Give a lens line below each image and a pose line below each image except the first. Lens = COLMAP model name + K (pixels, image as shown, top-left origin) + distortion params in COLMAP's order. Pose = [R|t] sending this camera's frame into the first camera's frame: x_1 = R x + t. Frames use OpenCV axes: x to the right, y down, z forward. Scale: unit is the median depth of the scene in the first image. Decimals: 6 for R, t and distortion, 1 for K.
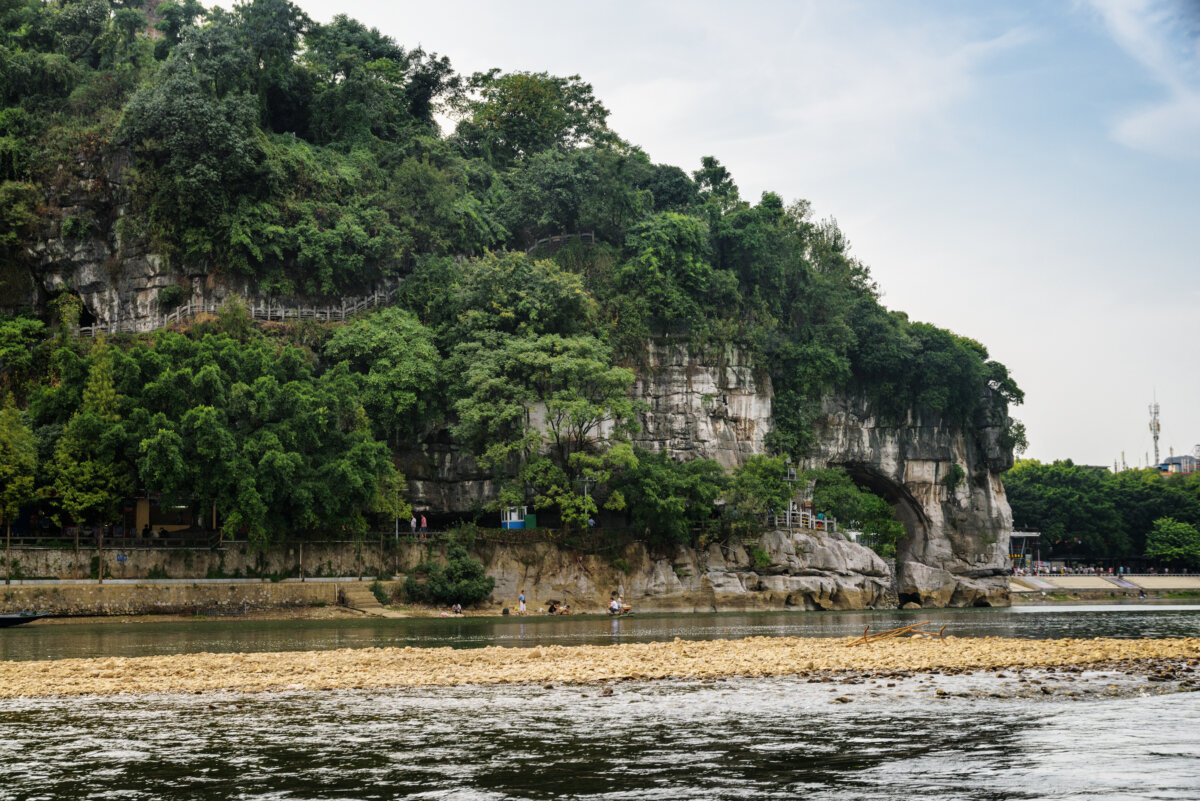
lens RADIAL K [[2023.3, 0, 600.3], [0, 2023.3, 401.4], [0, 0, 1]] dist [-0.009800, 0.000000]
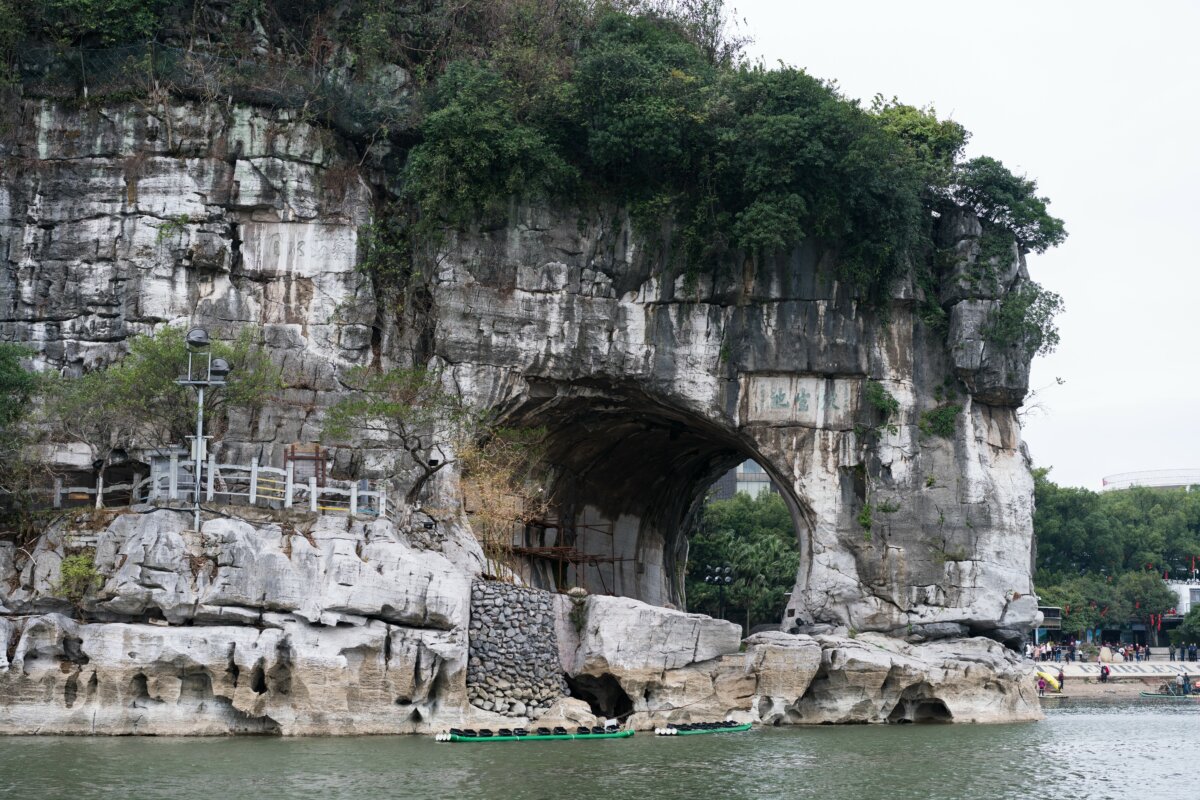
lens RADIAL K [[1848.5, 0, 599.3], [0, 1848.5, 400.7], [0, 0, 1]] dist [-0.044663, 0.000000]
pose [[0.946997, -0.035761, -0.319245, 0.265219], [0.019633, 0.998370, -0.053596, 0.059328], [0.320641, 0.044488, 0.946155, 0.641420]]
